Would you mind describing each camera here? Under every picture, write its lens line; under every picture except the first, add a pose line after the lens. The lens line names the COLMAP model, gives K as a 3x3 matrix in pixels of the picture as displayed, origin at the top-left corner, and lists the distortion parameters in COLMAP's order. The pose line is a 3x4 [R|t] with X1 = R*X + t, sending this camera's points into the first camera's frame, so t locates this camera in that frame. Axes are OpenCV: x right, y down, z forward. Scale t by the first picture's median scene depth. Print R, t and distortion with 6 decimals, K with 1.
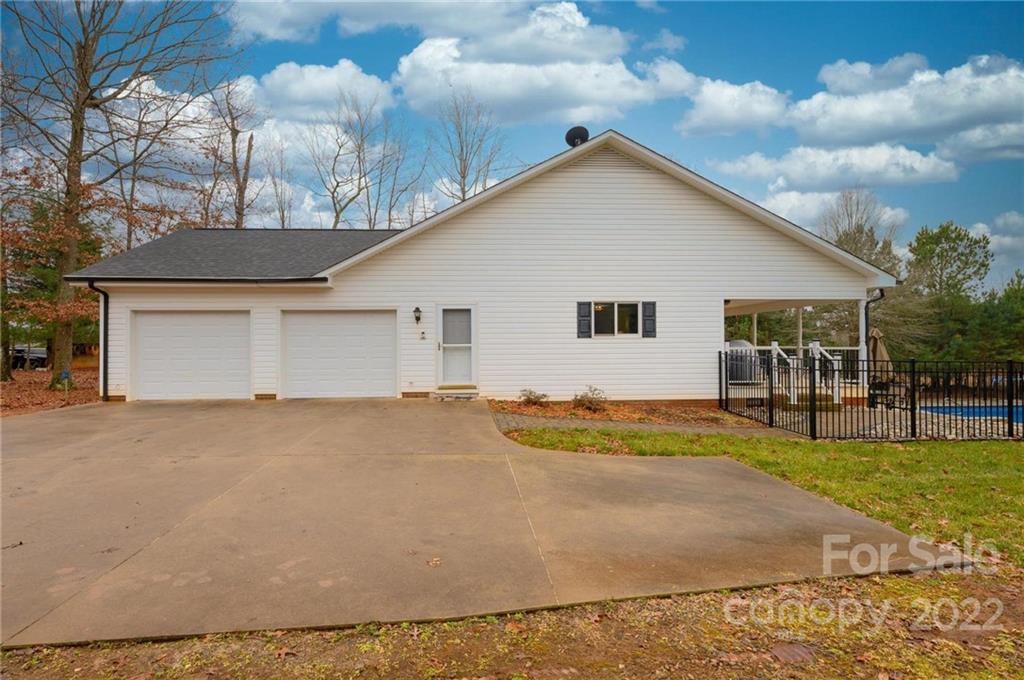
lens RADIAL K [[445.3, 0, 515.2], [0, 445.3, 341.9], [0, 0, 1]] dist [-0.001013, -0.000113]
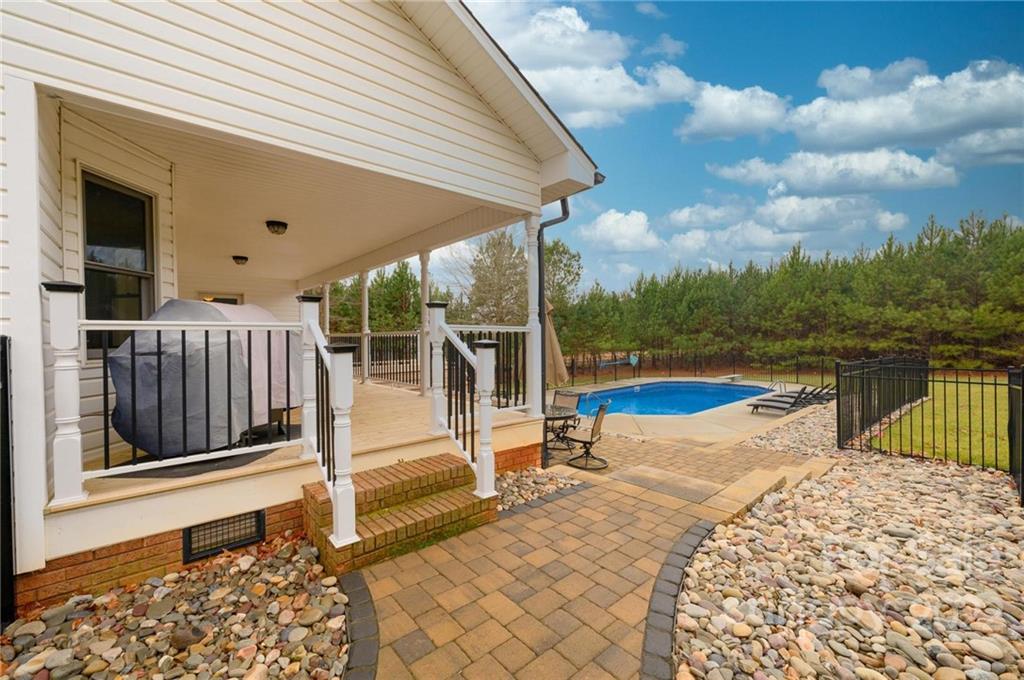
lens RADIAL K [[445.3, 0, 512.9], [0, 445.3, 338.1], [0, 0, 1]] dist [-0.001013, -0.000113]
pose [[0.774948, -0.005560, 0.632000, 0.485011], [-0.000931, 0.999950, 0.009940, 0.018145], [-0.632024, -0.008291, 0.774905, 0.666912]]
